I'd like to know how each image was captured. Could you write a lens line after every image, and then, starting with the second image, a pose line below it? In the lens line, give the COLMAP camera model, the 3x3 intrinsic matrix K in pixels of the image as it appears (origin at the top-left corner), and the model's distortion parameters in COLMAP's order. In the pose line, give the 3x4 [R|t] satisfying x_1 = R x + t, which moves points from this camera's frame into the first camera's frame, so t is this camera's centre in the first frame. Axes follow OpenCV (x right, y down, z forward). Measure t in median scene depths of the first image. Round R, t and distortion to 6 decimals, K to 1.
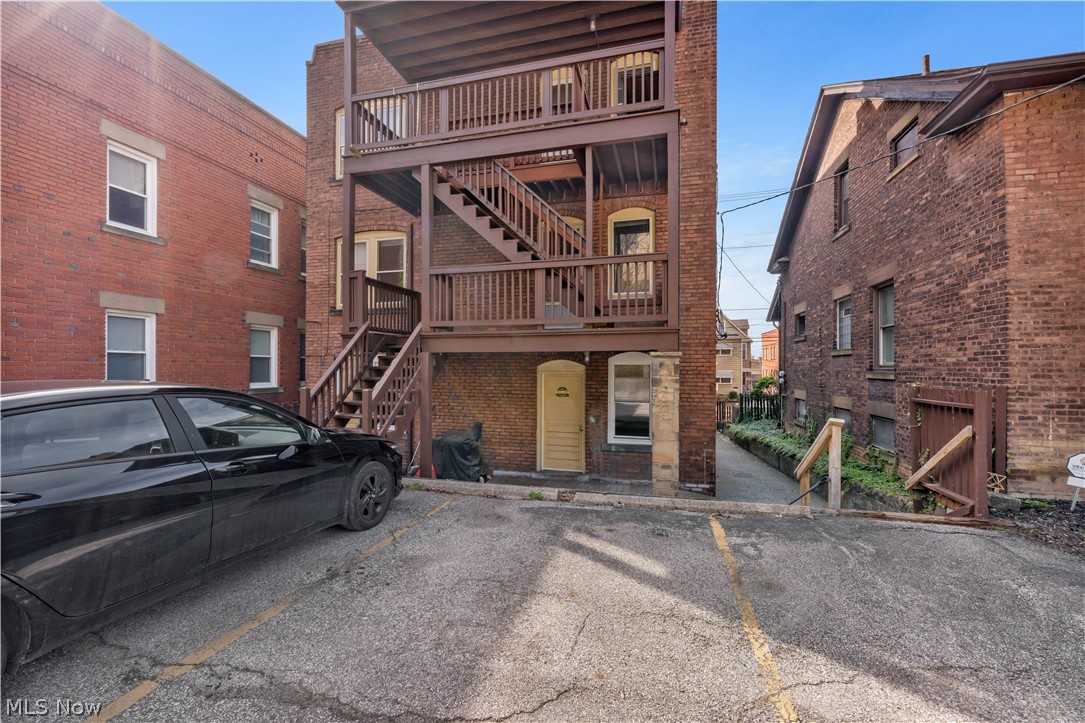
lens RADIAL K [[447.0, 0, 540.3], [0, 447.0, 363.4], [0, 0, 1]] dist [-0.000624, -0.000401]
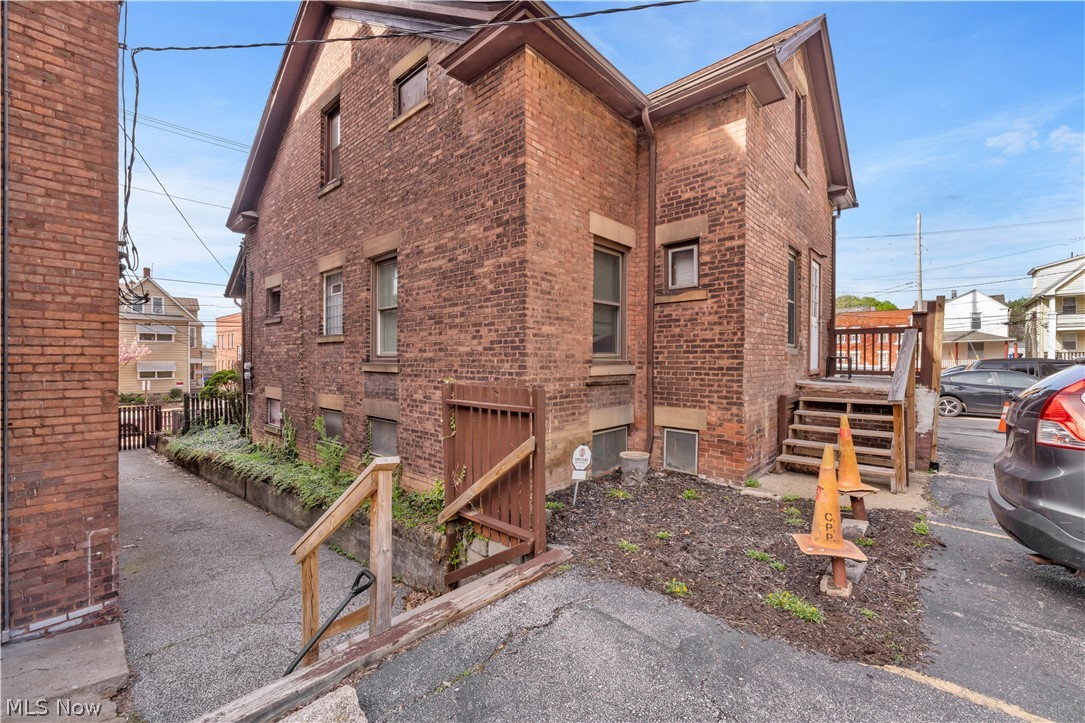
lens RADIAL K [[447.0, 0, 540.3], [0, 447.0, 363.4], [0, 0, 1]] dist [-0.000624, -0.000401]
pose [[0.464011, -0.009286, 0.885781, 0.189136], [-0.009837, 0.999829, 0.015634, 0.003719], [-0.885775, -0.015968, 0.463841, 0.396329]]
